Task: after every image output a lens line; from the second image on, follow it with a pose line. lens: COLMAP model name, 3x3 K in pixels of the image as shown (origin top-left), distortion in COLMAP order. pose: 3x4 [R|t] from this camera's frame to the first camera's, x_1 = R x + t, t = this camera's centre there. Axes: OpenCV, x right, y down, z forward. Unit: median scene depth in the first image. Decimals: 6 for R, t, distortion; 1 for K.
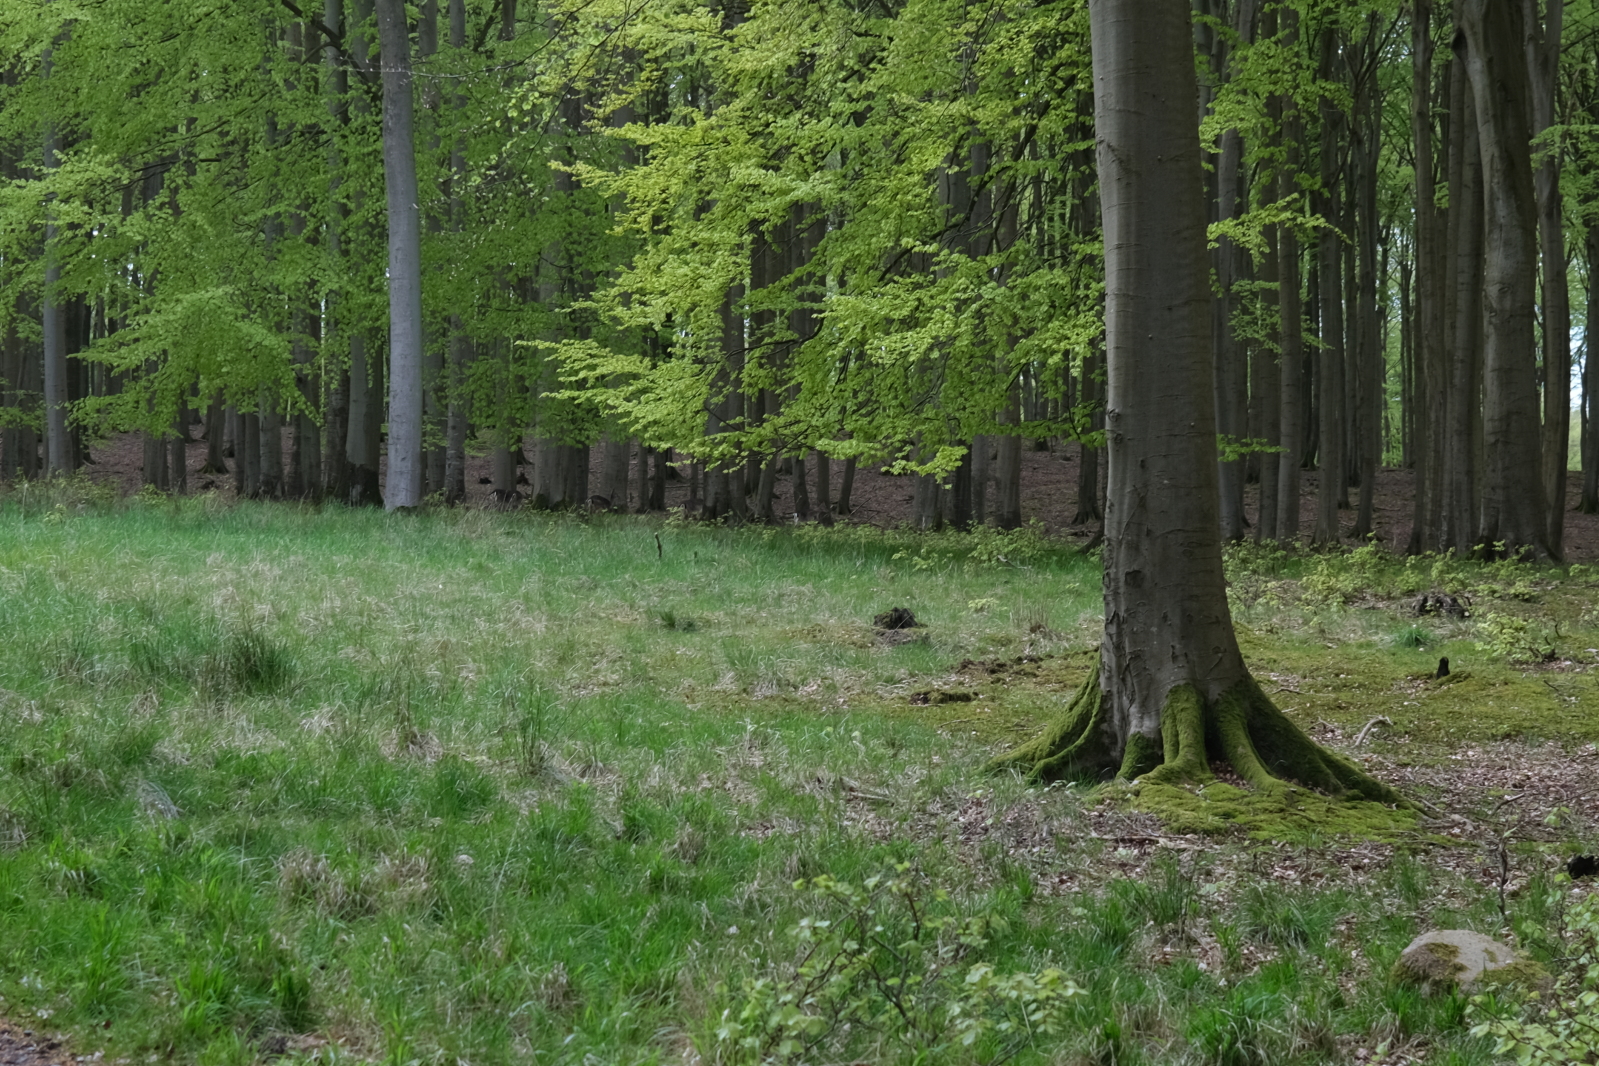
lens RADIAL K [[3250.5, 0, 801.5], [0, 3250.5, 580.5], [0, 0, 1]] dist [-0.043308, 0.066637]
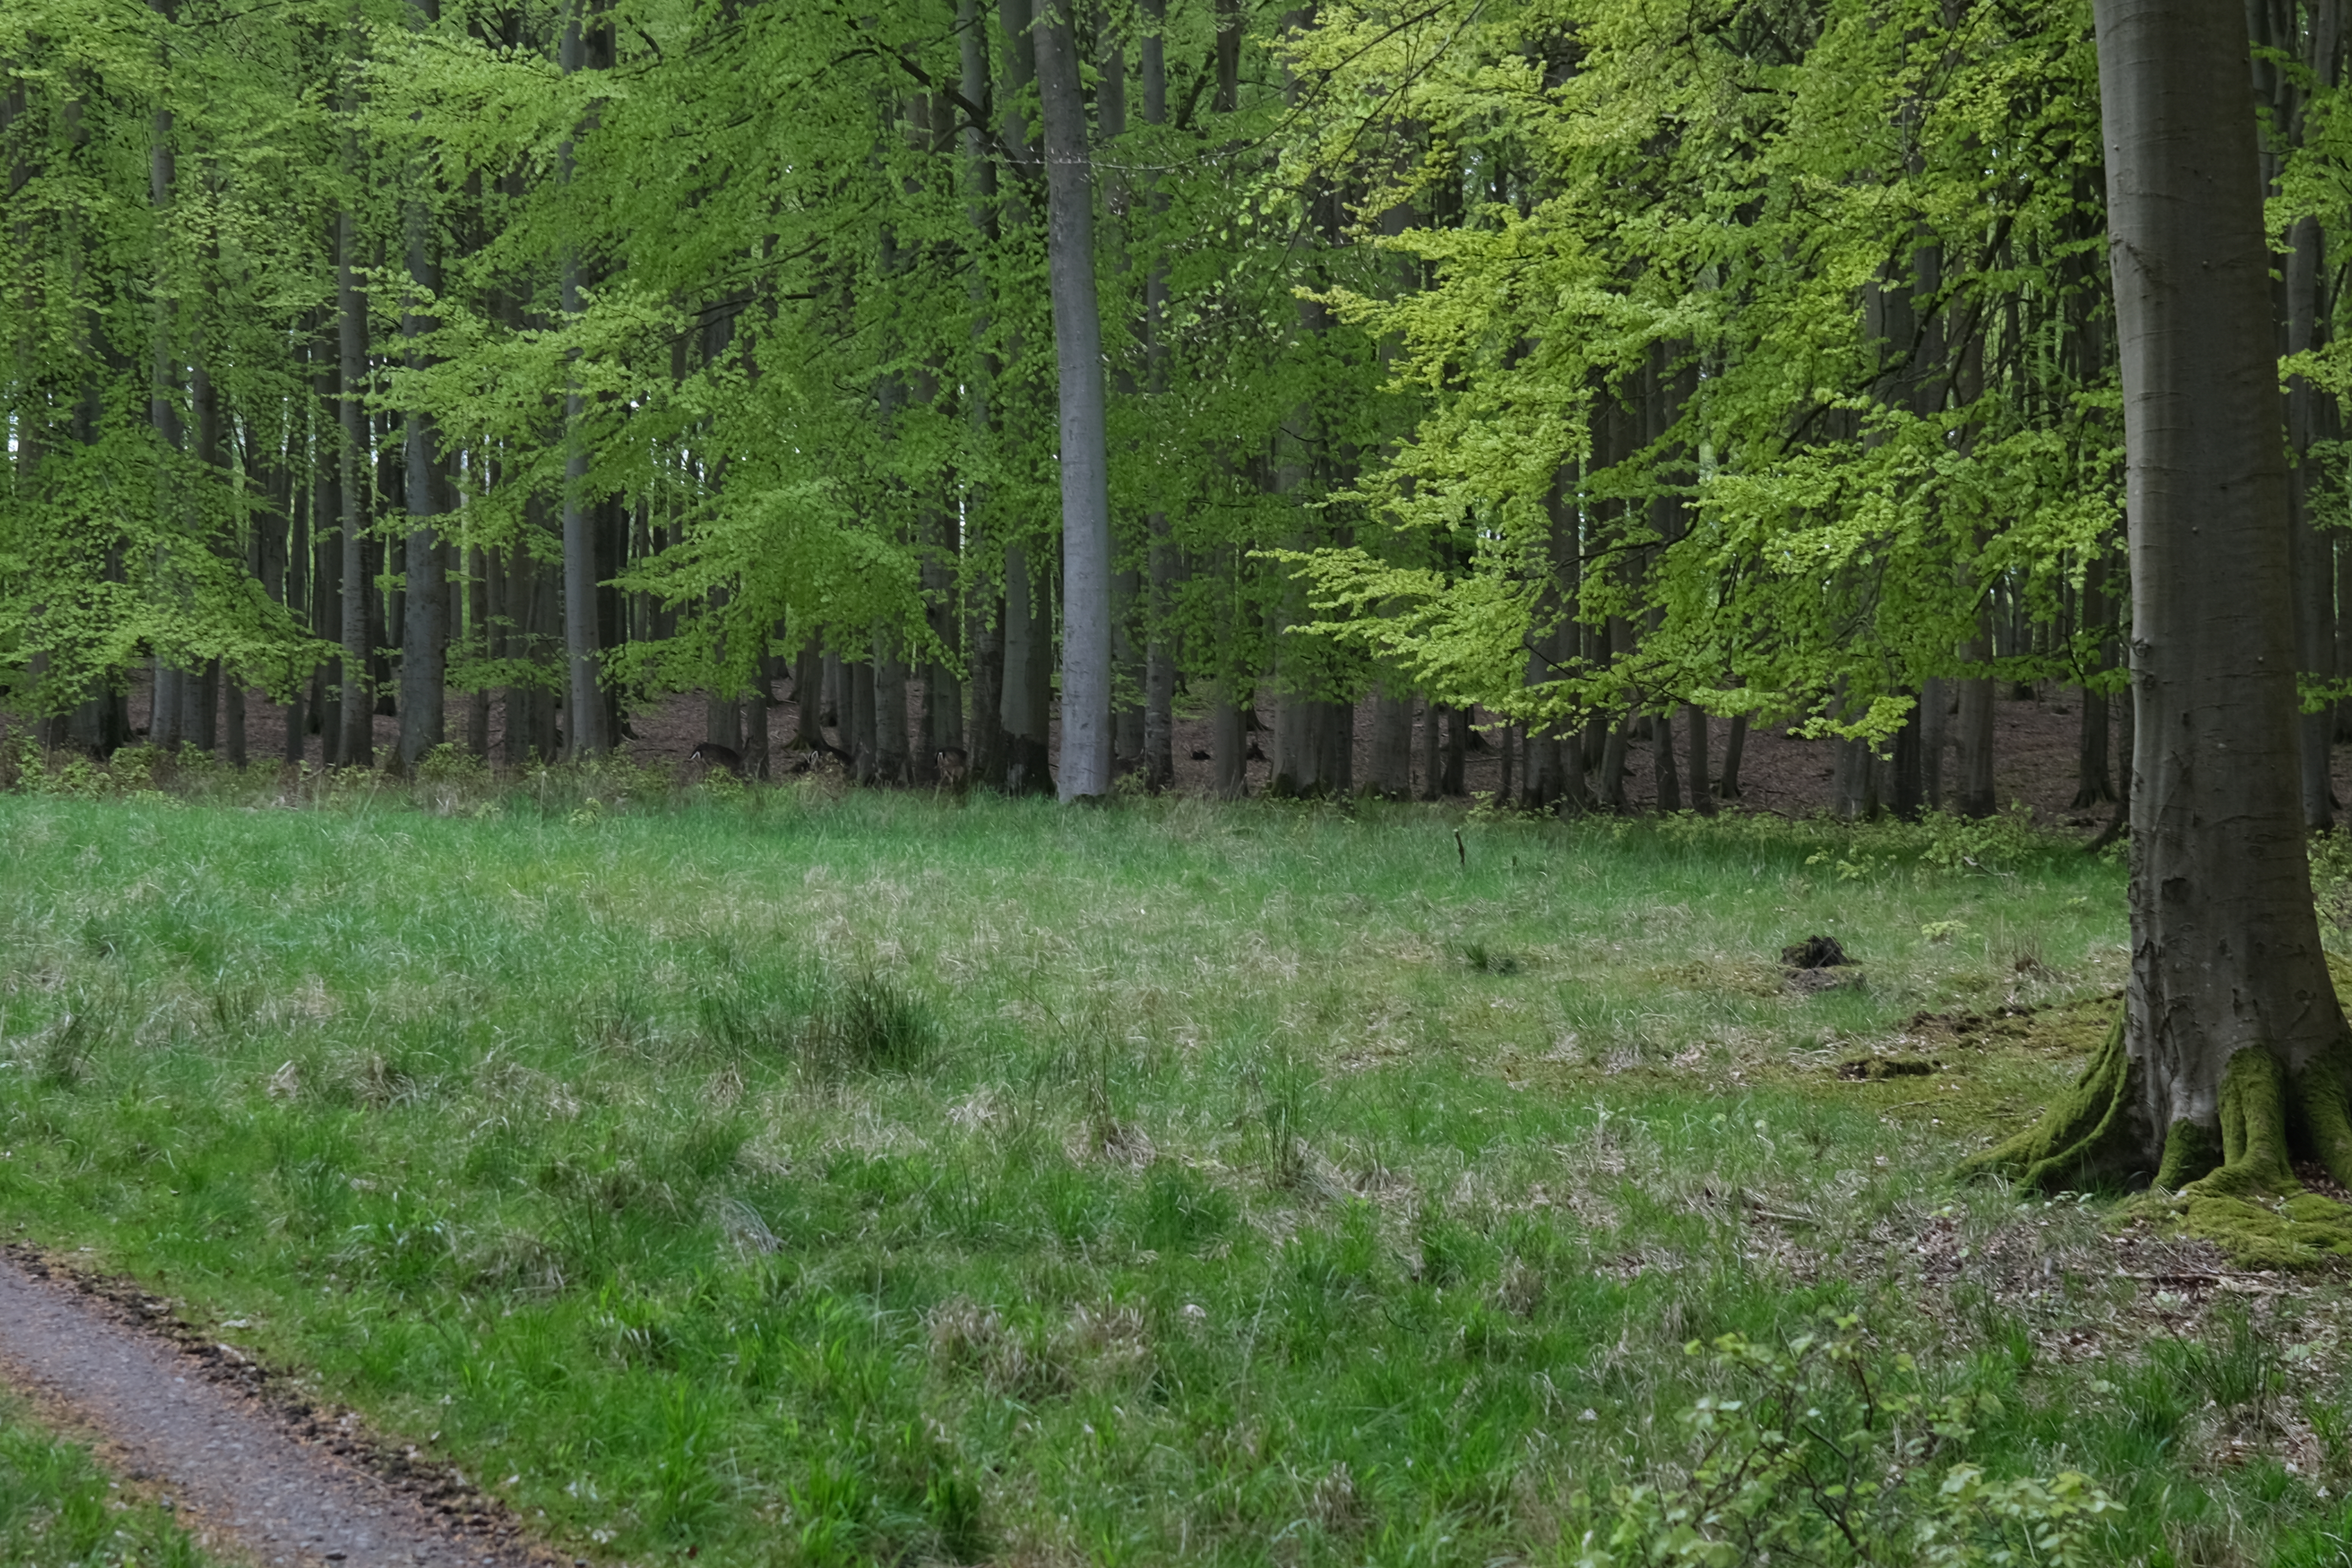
lens RADIAL K [[4784.3, 0, 1179.5], [0, 4784.3, 858.6], [0, 0, 1]] dist [-0.046008, 0.083211]
pose [[0.994838, -0.011579, -0.100816, -0.001490], [0.010738, 0.999903, -0.008880, -0.000287], [0.100909, 0.007752, 0.994865, -0.001827]]
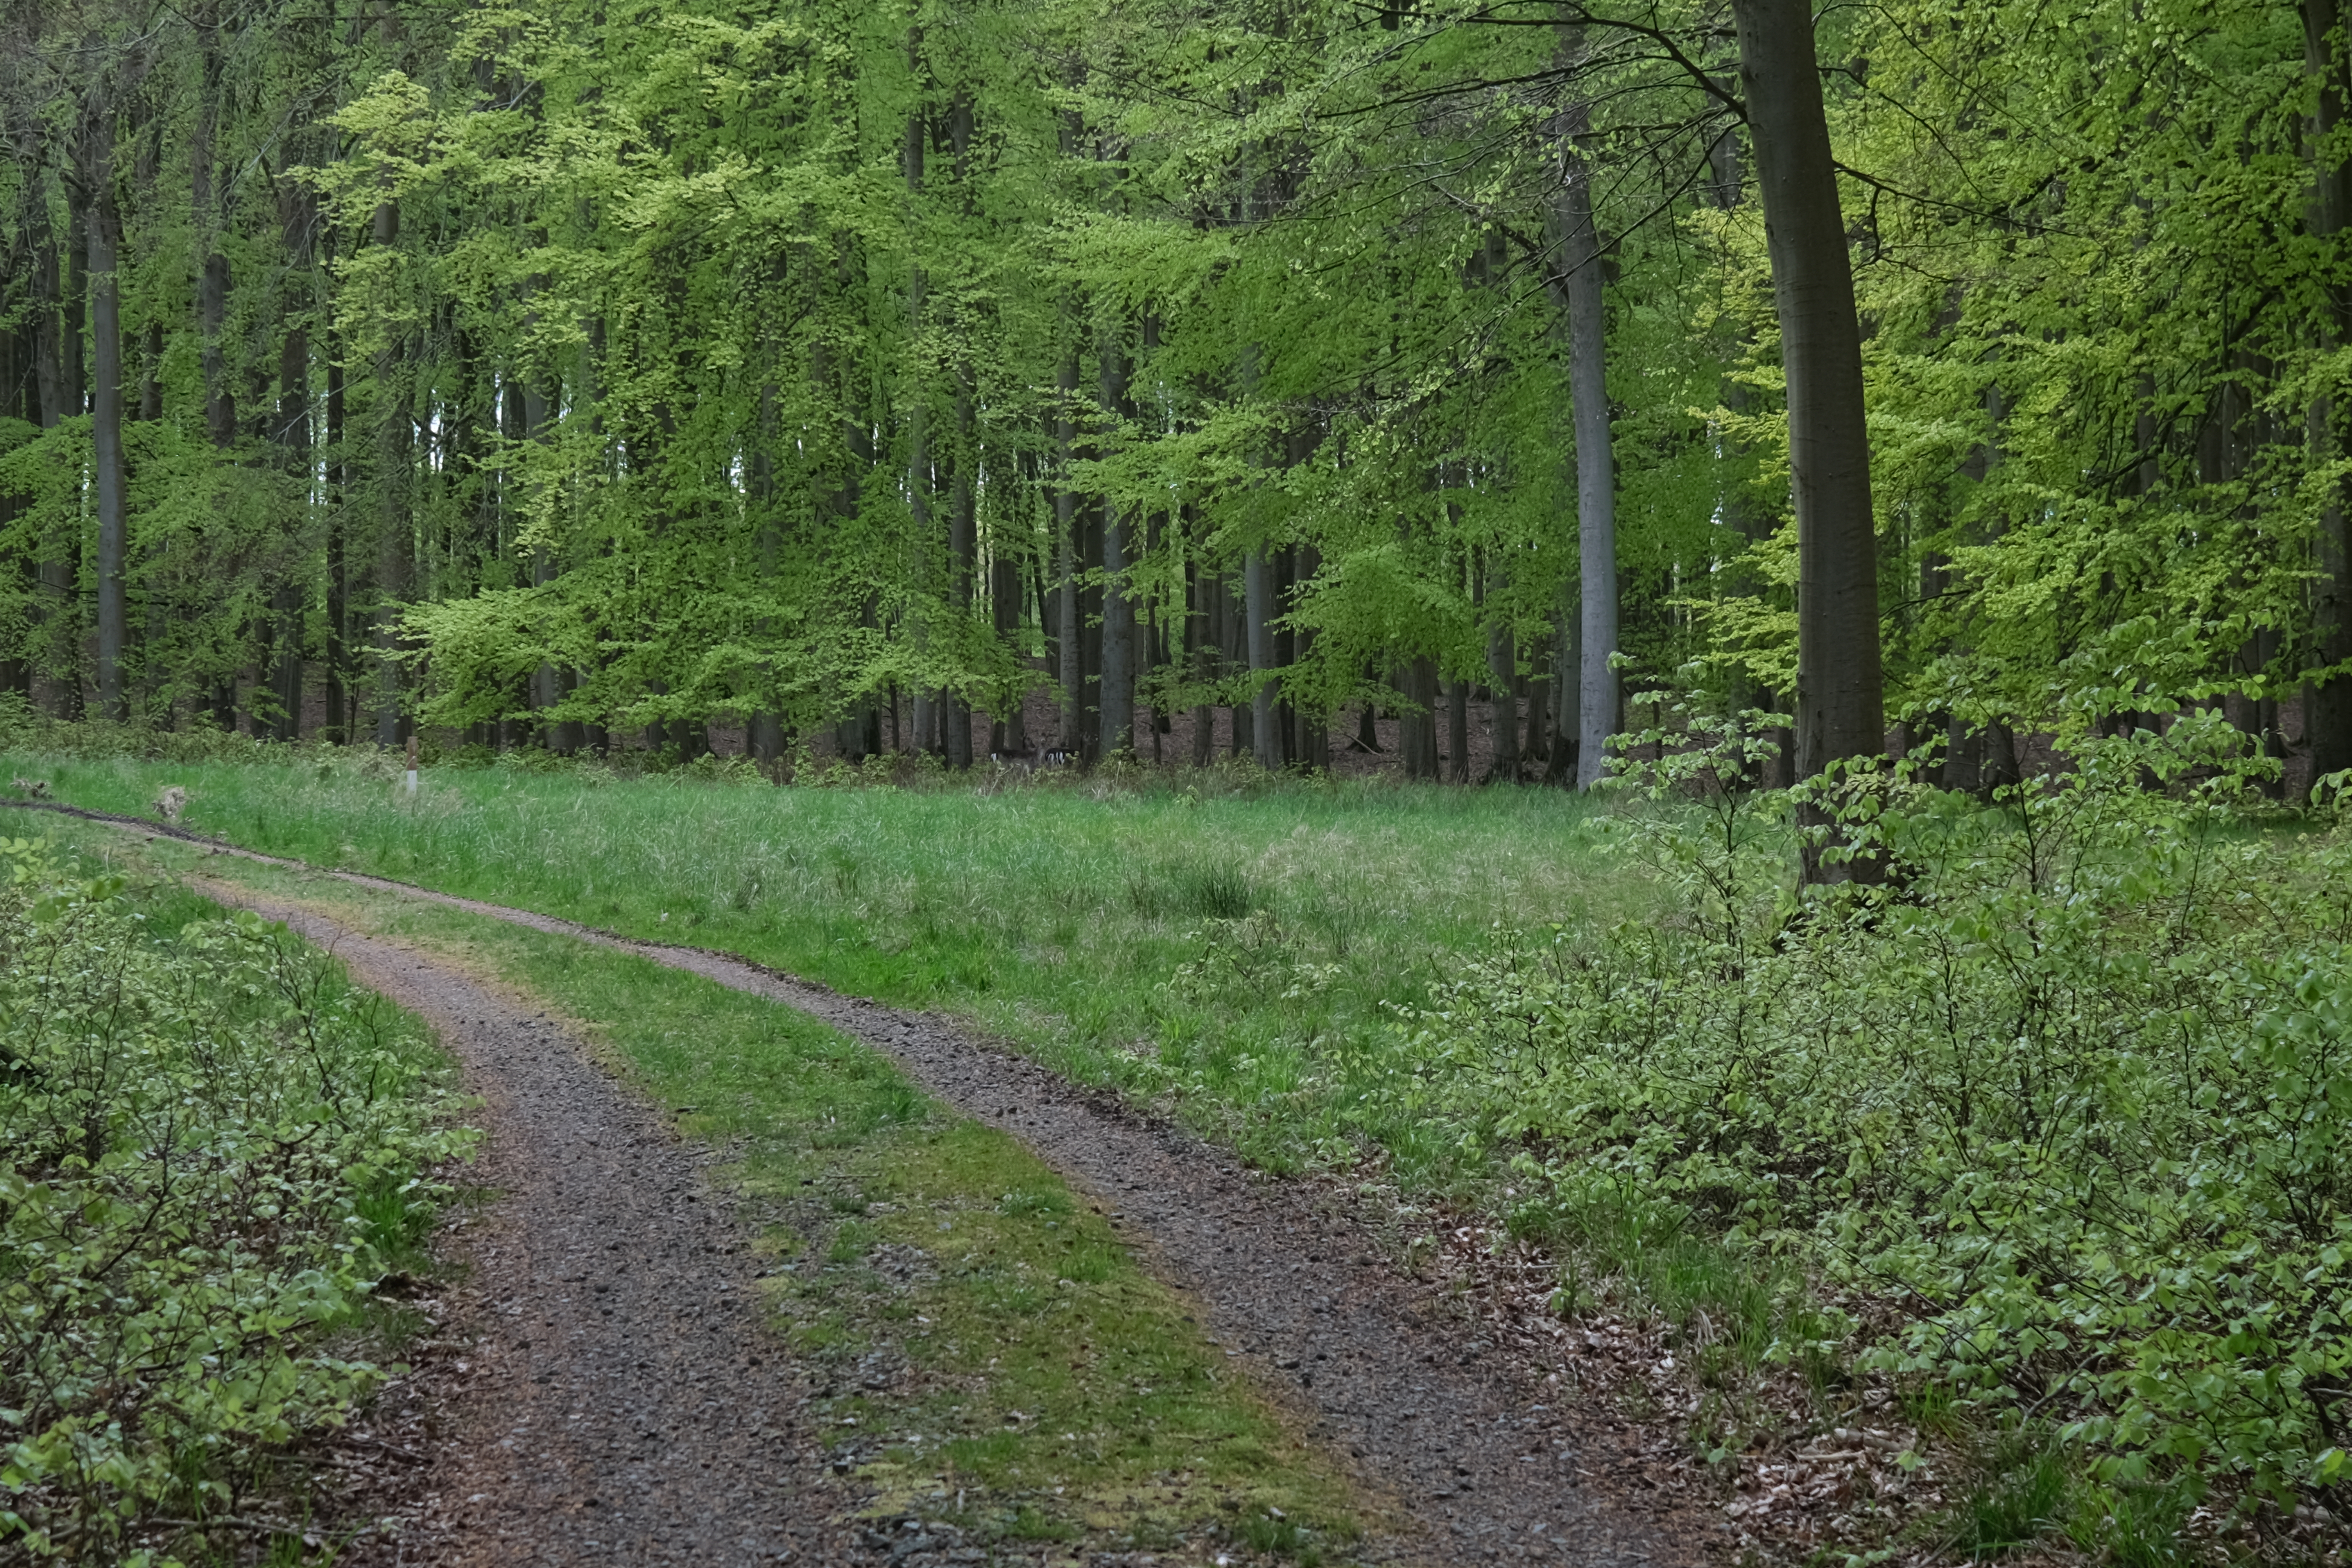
lens RADIAL K [[4802.1, 0, 1170.2], [0, 4802.1, 871.9], [0, 0, 1]] dist [-0.049493, 0.028382]
pose [[0.962500, -0.013804, -0.270931, 0.159968], [0.010865, 0.999865, -0.012347, 0.020619], [0.271065, 0.008940, 0.962520, -0.386008]]
